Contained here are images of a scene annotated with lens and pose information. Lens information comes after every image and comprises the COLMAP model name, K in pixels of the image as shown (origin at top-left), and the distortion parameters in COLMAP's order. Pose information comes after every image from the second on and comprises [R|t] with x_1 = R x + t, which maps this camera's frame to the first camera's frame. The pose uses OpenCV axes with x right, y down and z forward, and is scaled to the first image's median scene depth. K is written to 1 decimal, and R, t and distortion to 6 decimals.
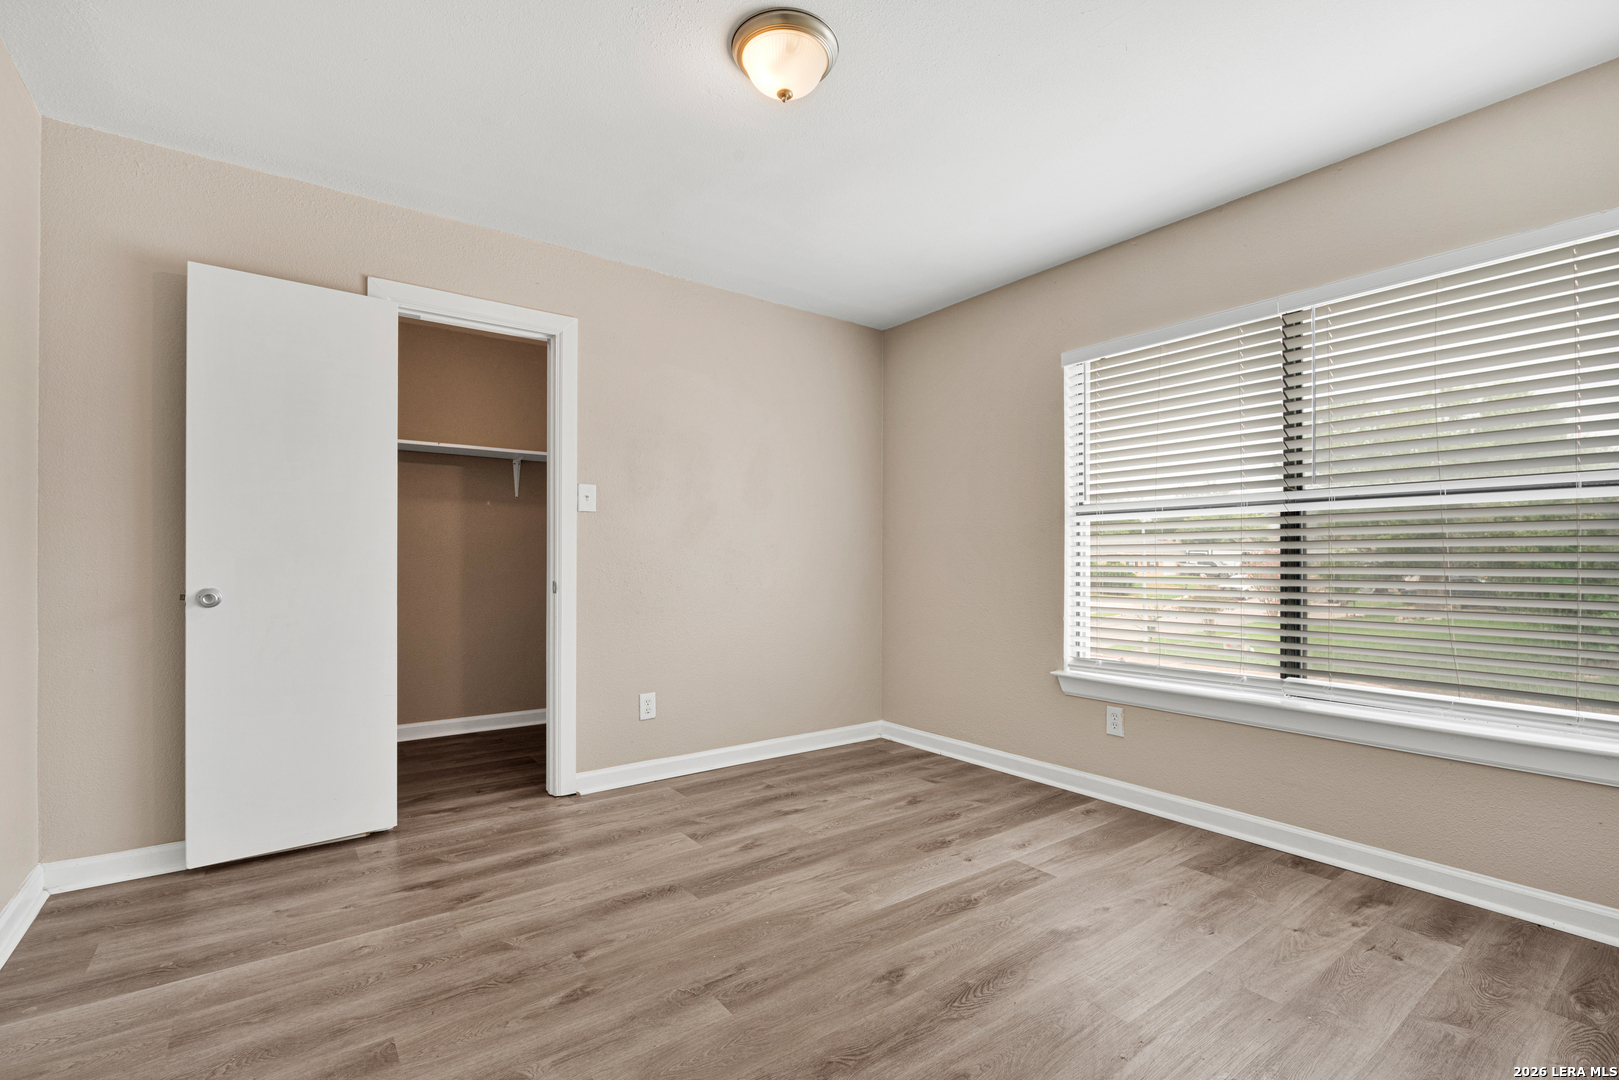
lens RADIAL K [[724.4, 0, 811.0], [0, 724.4, 543.0], [0, 0, 1]] dist [-0.009701, -0.000025]
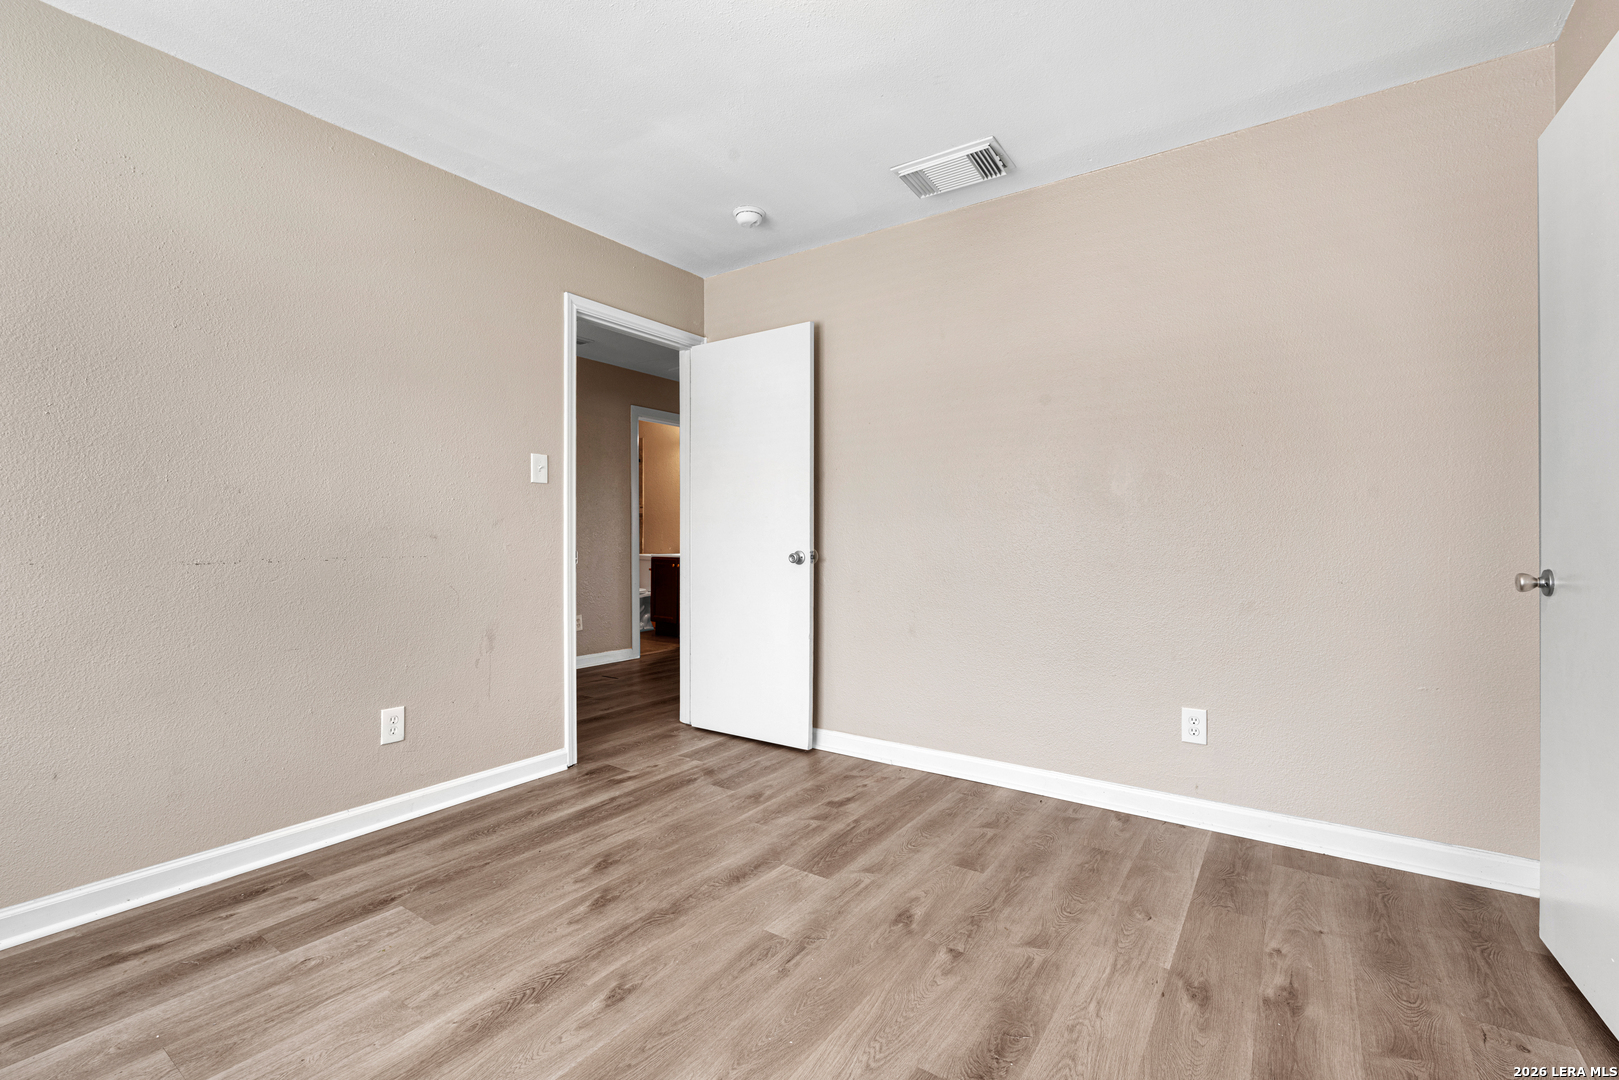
lens RADIAL K [[724.4, 0, 811.0], [0, 724.4, 543.0], [0, 0, 1]] dist [-0.009701, -0.000025]
pose [[-0.949233, 0.000696, -0.314574, 0.175460], [0.006250, 0.999842, -0.016648, 0.045328], [0.314513, -0.017769, -0.949087, 2.023928]]
